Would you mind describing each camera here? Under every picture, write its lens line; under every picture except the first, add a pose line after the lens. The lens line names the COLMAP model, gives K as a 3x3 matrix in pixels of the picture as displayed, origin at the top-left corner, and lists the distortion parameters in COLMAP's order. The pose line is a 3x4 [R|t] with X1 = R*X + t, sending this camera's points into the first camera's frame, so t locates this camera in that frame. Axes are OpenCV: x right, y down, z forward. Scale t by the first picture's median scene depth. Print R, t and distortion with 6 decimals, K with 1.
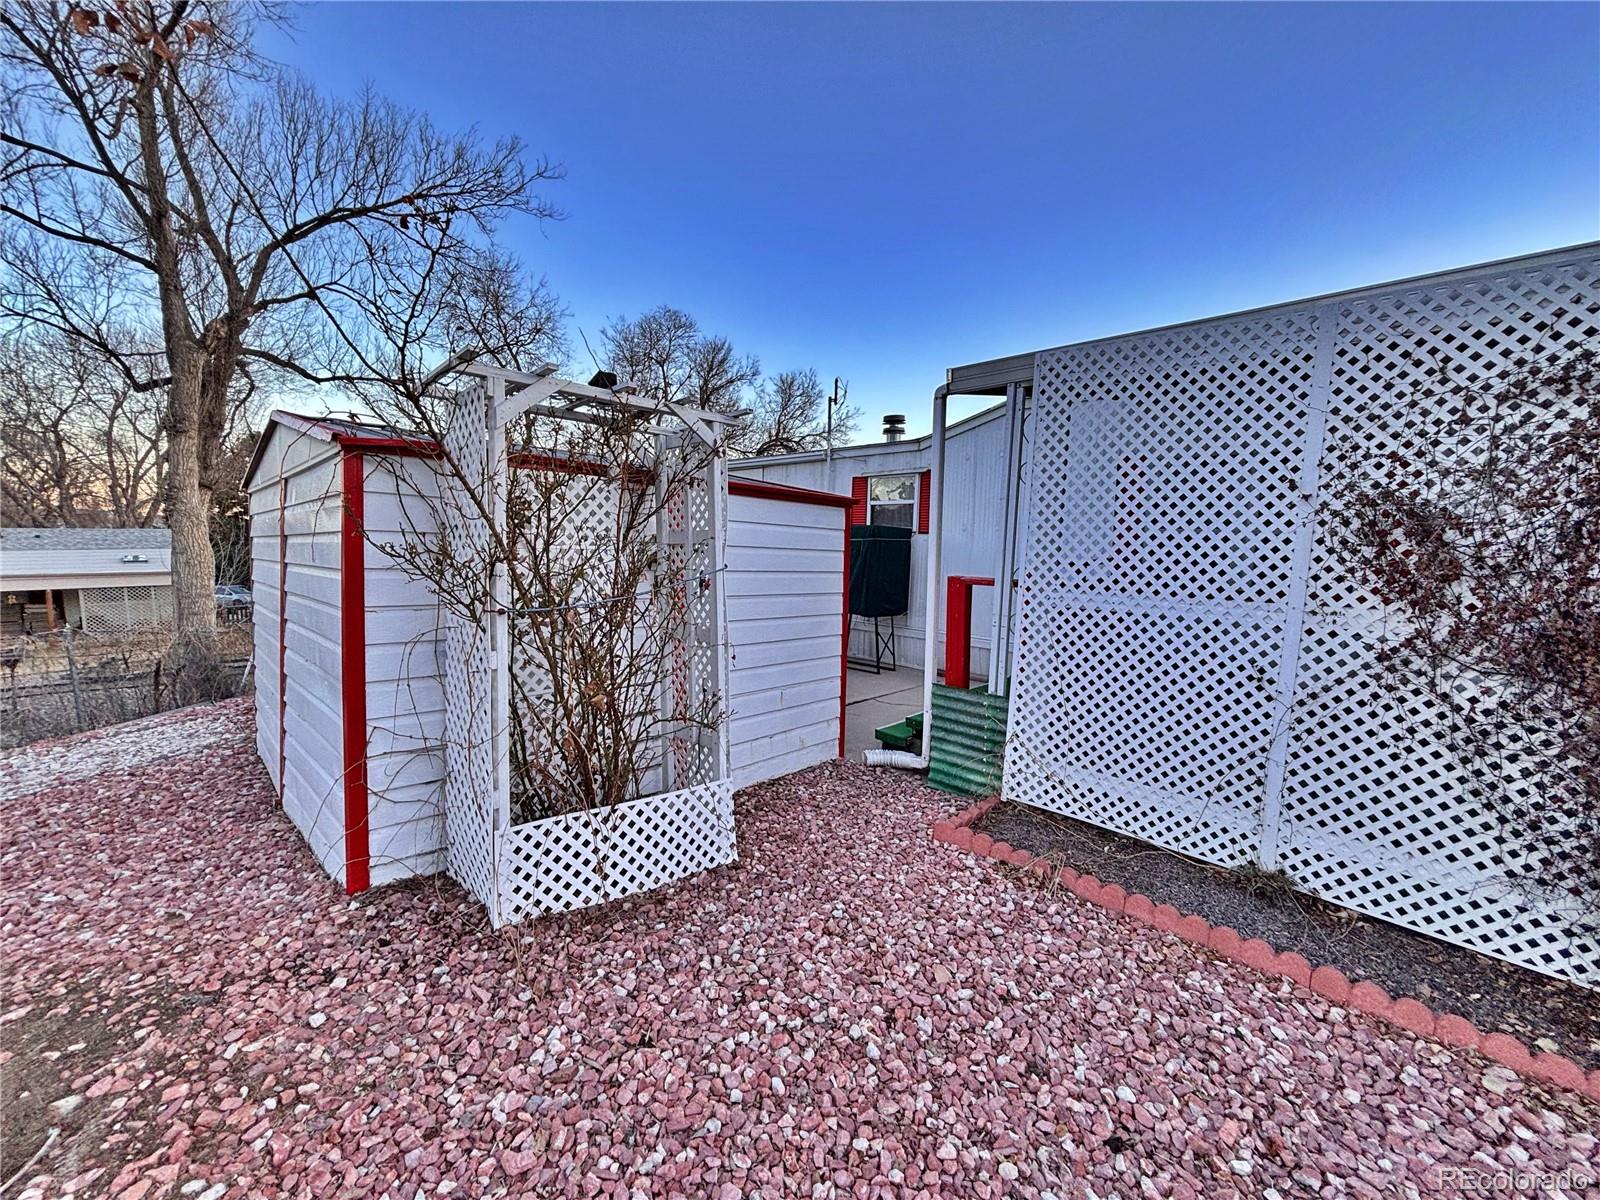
lens RADIAL K [[646.5, 0, 800.0], [0, 646.5, 600.0], [0, 0, 1]] dist [0.011891, 0.000313]
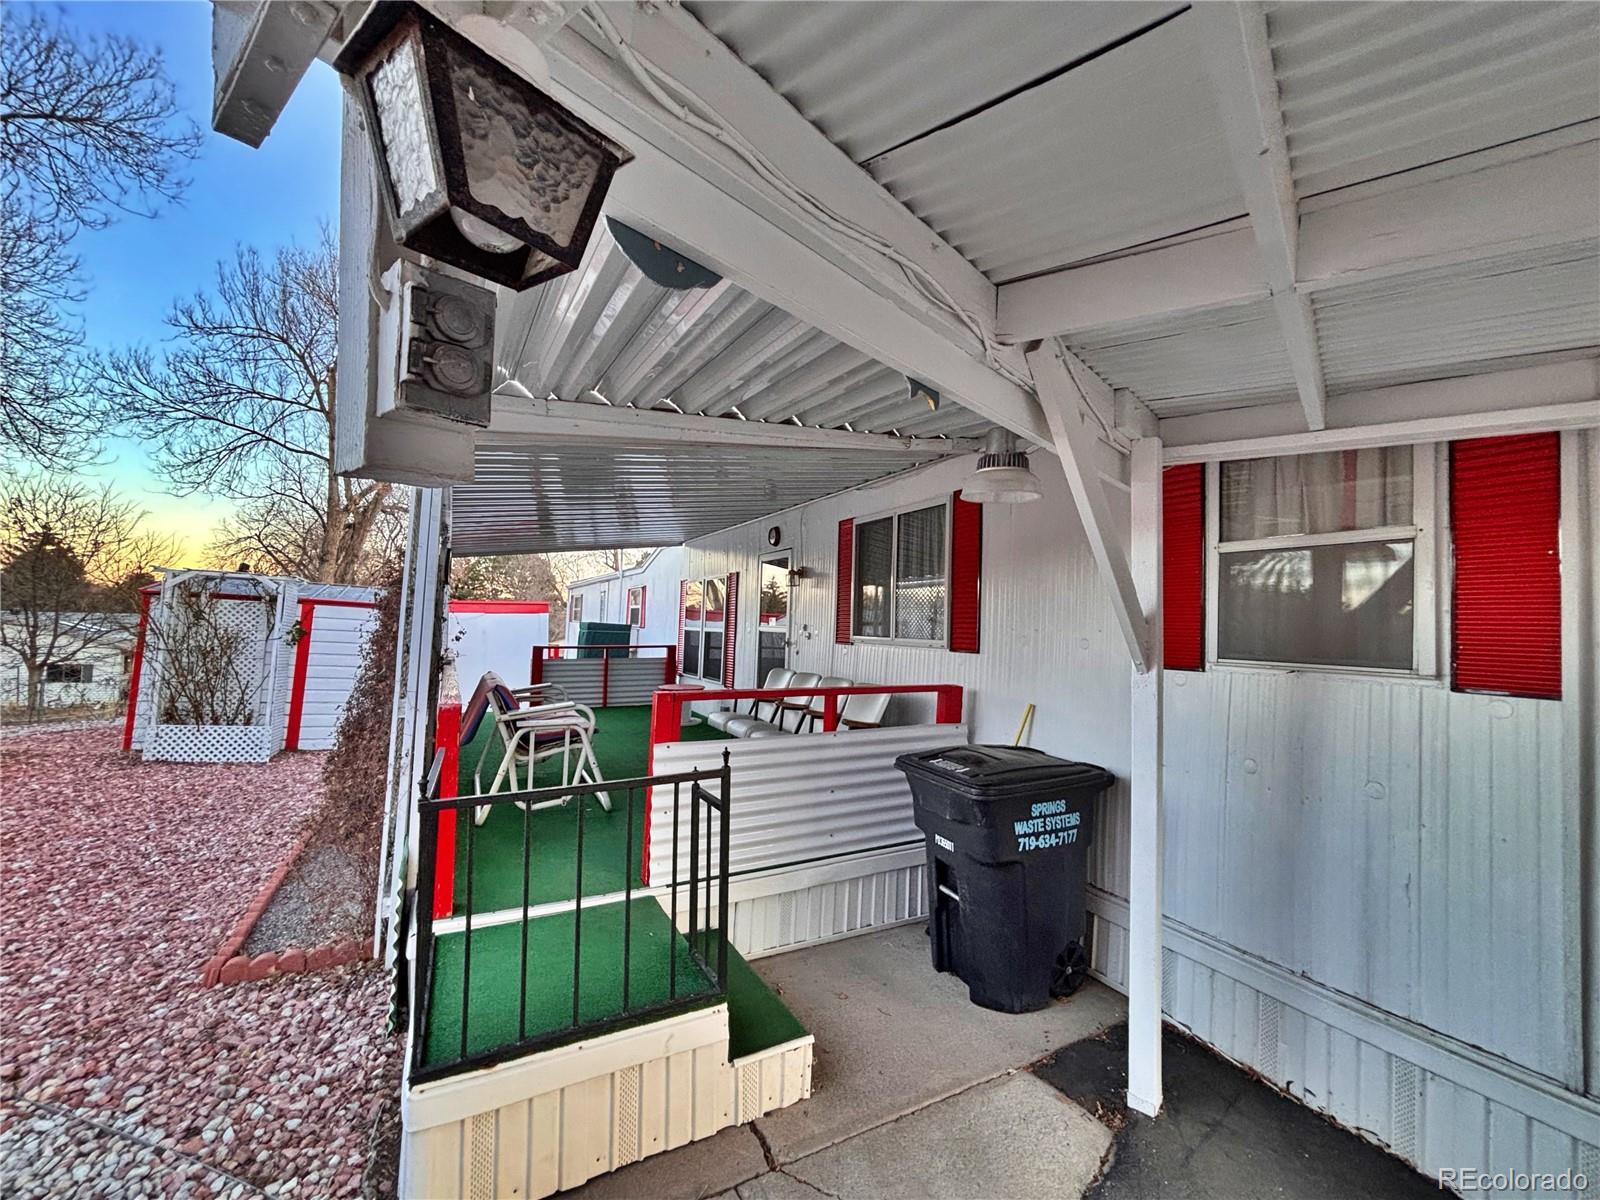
lens RADIAL K [[650.3, 0, 807.4], [0, 650.3, 597.1], [0, 0, 1]] dist [0.005467, -0.001063]
pose [[0.956961, -0.000652, -0.290217, 0.611966], [-0.041321, 0.989503, -0.138476, 0.013728], [0.287261, 0.144508, 0.946889, -0.192441]]
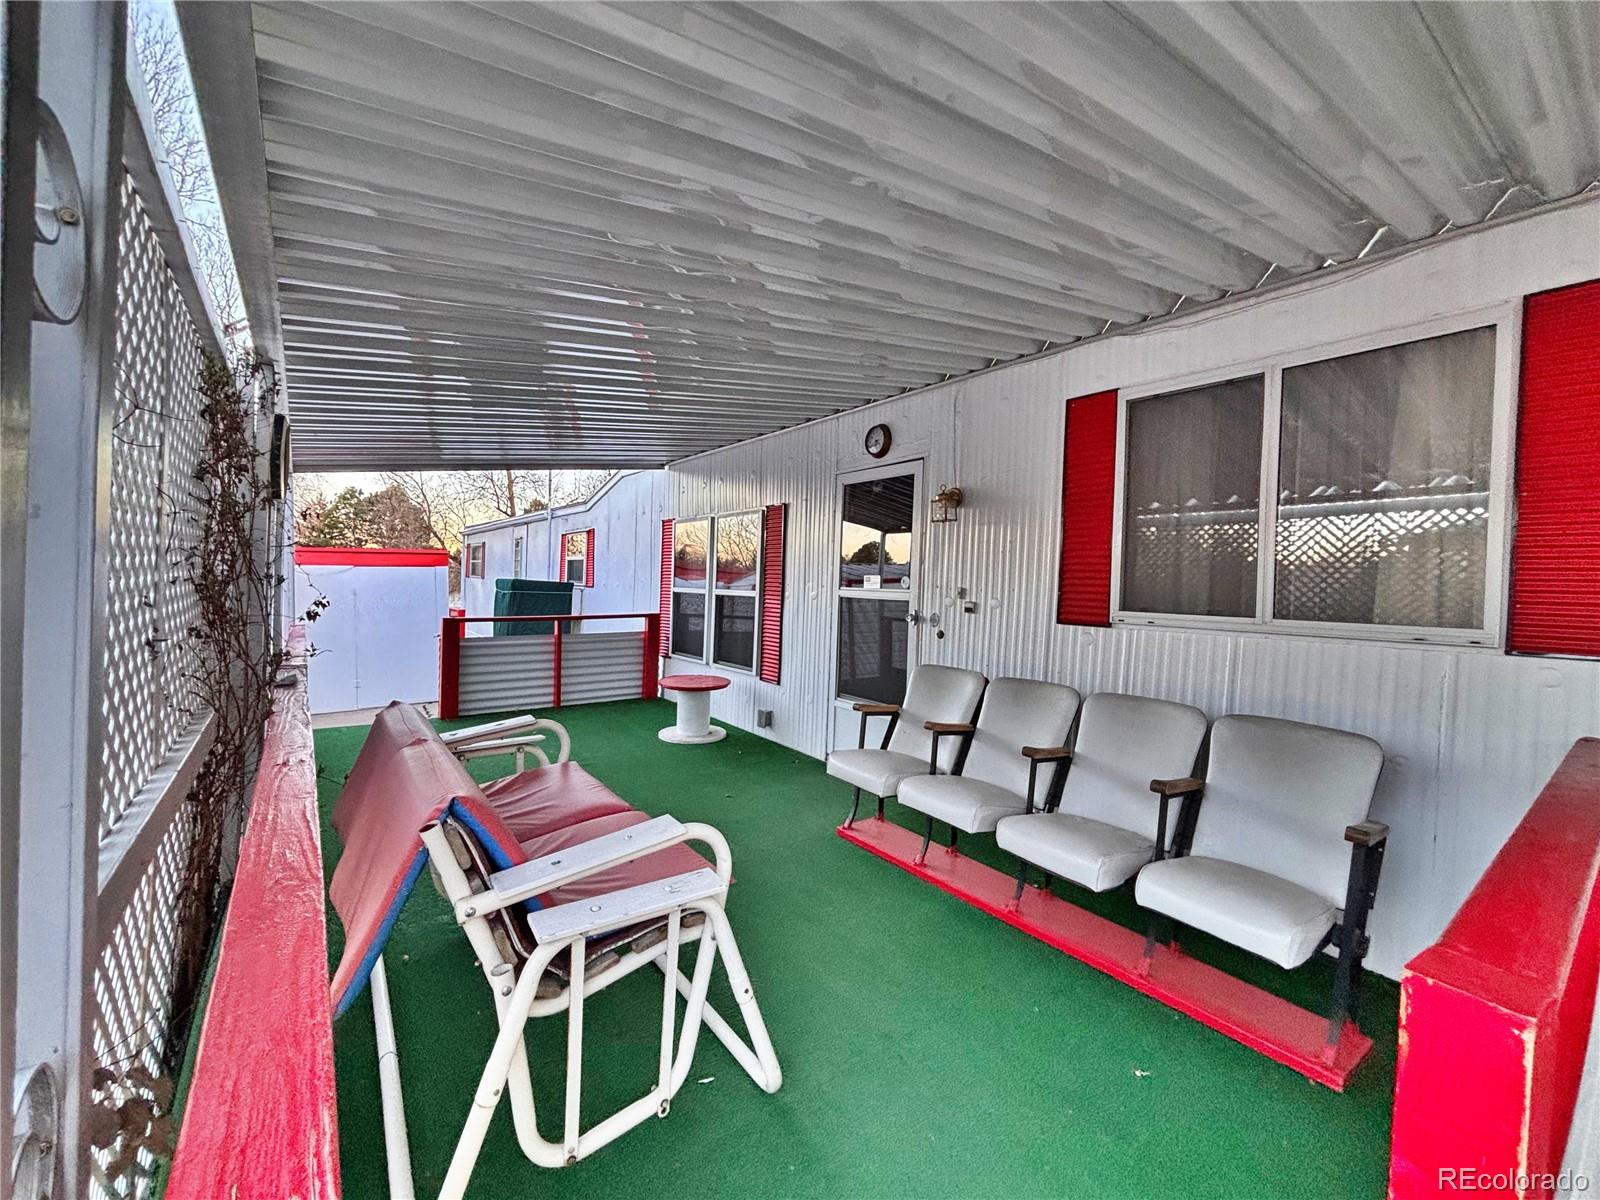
lens RADIAL K [[644.1, 0, 800.0], [0, 644.1, 600.0], [0, 0, 1]] dist [-0.012980, 0.000875]
pose [[0.990603, 0.016404, -0.135778, 0.429606], [-0.025861, 0.997337, -0.068188, -0.007634], [0.134298, 0.071058, 0.988390, -0.010244]]
